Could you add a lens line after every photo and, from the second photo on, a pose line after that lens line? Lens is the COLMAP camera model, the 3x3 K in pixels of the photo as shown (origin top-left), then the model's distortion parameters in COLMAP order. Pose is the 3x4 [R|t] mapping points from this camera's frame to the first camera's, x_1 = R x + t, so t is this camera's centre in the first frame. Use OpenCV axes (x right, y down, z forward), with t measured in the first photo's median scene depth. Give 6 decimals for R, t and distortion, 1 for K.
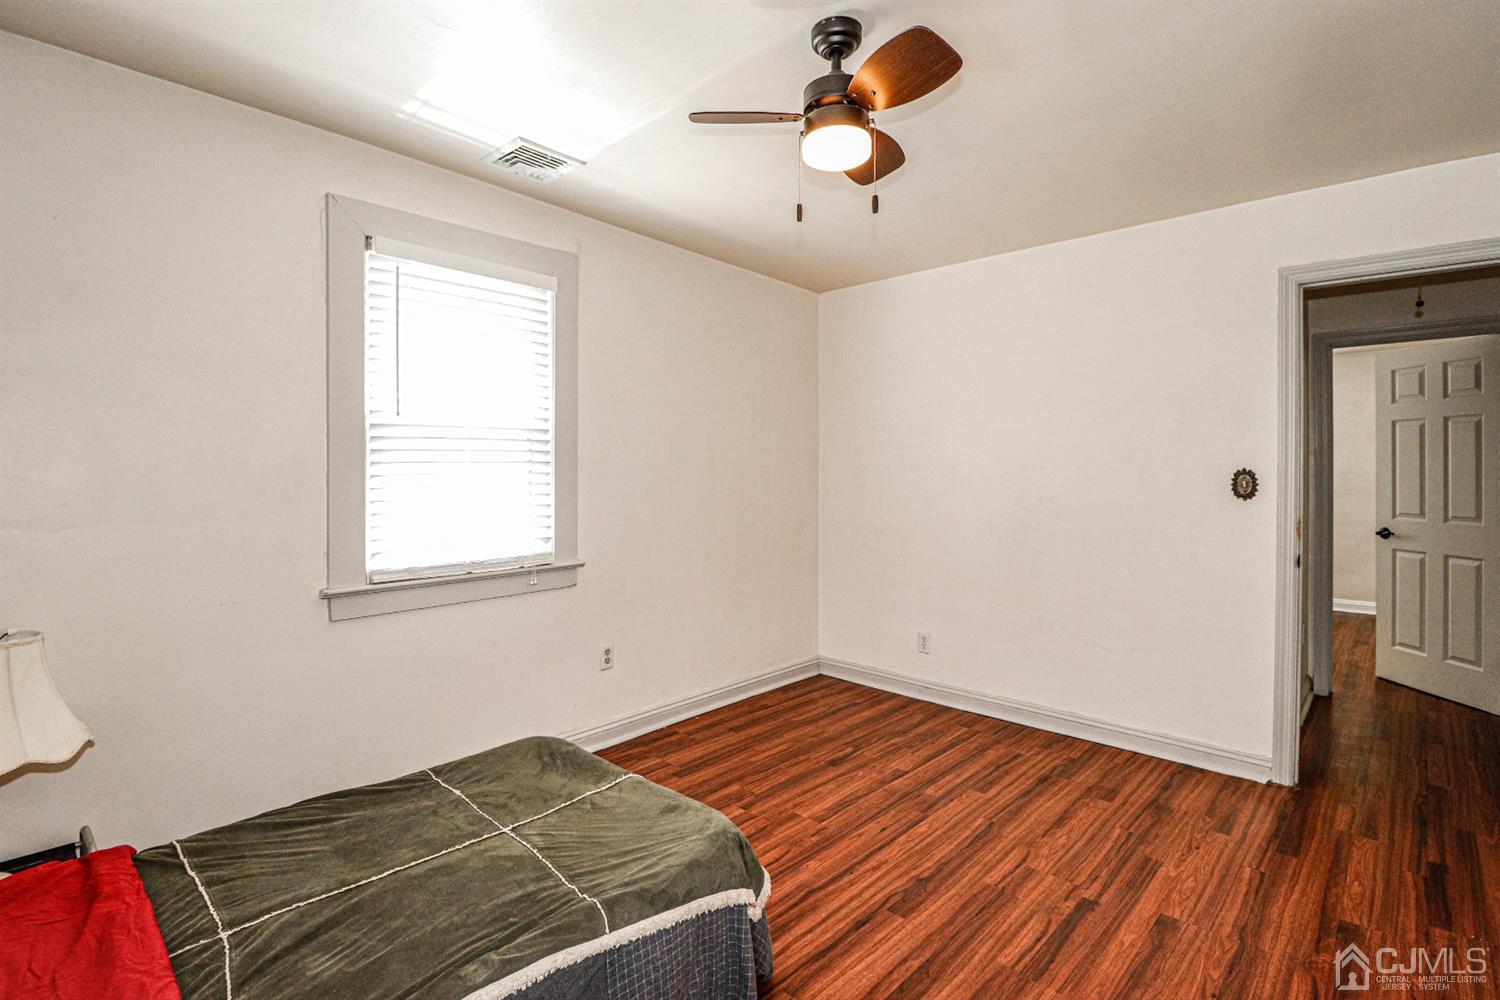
lens RADIAL K [[710.2, 0, 754.3], [0, 710.2, 467.8], [0, 0, 1]] dist [0.000045, -0.011862]
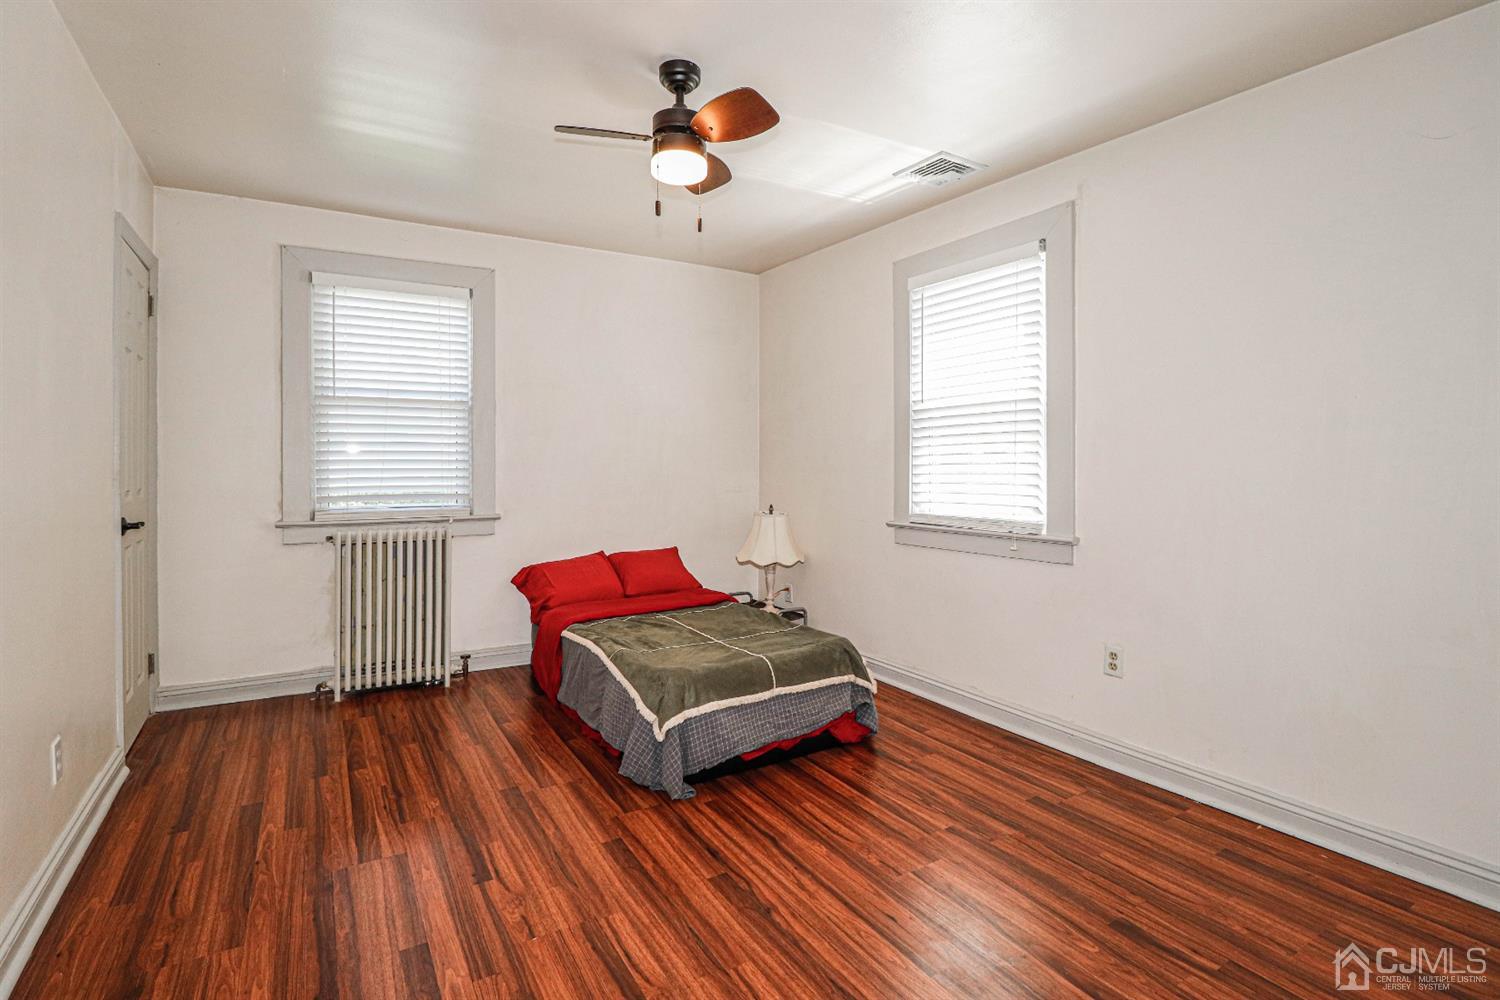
lens RADIAL K [[725.3, 0, 750.6], [0, 725.3, 459.0], [0, 0, 1]] dist [-0.000357, -0.013683]
pose [[-0.267308, -0.003574, -0.963605, 0.997687], [0.002871, 0.999986, -0.004505, 0.043815], [0.963607, -0.003970, -0.267294, 1.127902]]
